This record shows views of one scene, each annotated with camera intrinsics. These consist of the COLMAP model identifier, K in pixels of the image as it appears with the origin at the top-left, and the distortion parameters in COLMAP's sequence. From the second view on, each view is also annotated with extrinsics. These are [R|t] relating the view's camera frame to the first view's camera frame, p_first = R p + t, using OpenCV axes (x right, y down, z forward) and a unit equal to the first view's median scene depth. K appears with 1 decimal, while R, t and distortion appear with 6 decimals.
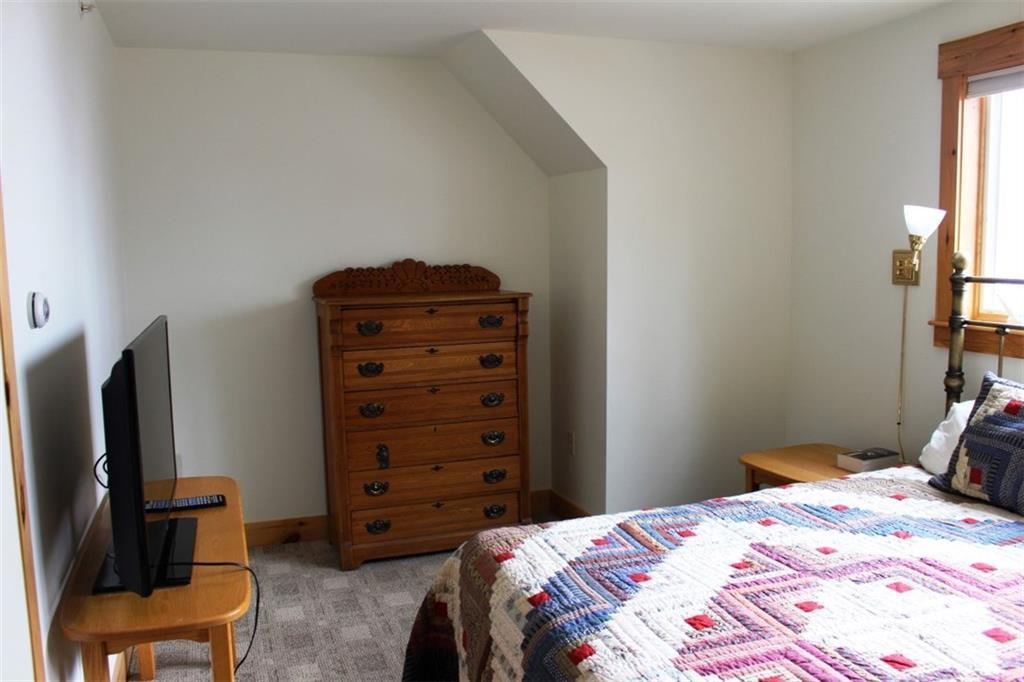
lens RADIAL K [[859.0, 0, 515.5], [0, 859.0, 345.1], [0, 0, 1]] dist [-0.147908, 0.123561]
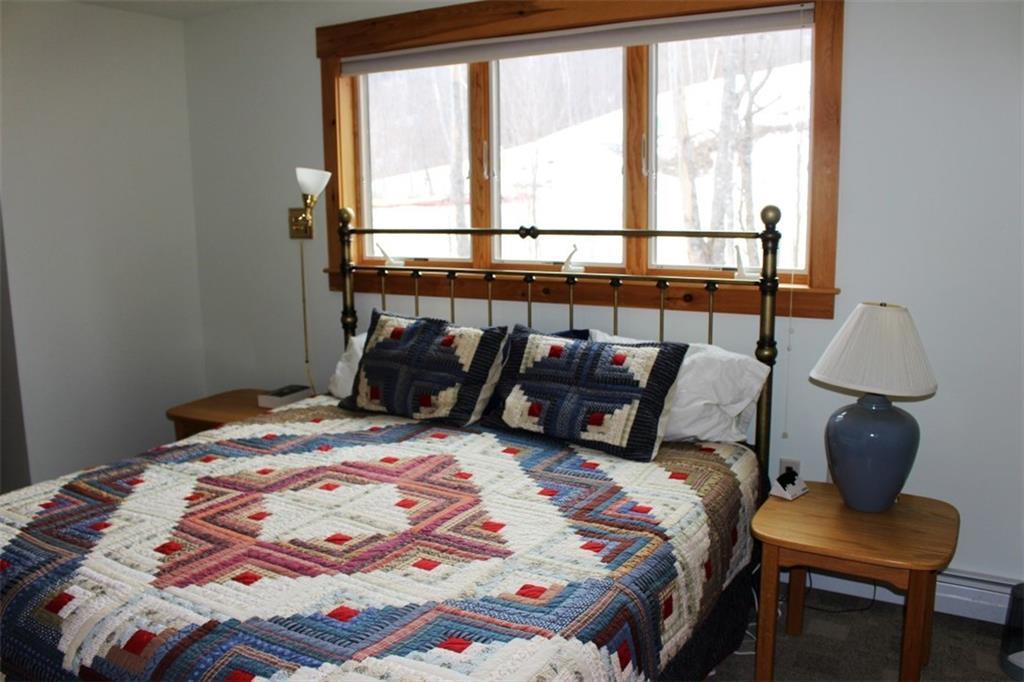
lens RADIAL K [[859.0, 0, 515.5], [0, 859.0, 345.1], [0, 0, 1]] dist [-0.147908, 0.123561]
pose [[0.769466, -0.107712, 0.629539, -0.073570], [0.080130, 0.994169, 0.072159, 0.017166], [-0.633641, -0.005079, 0.773611, -0.108681]]
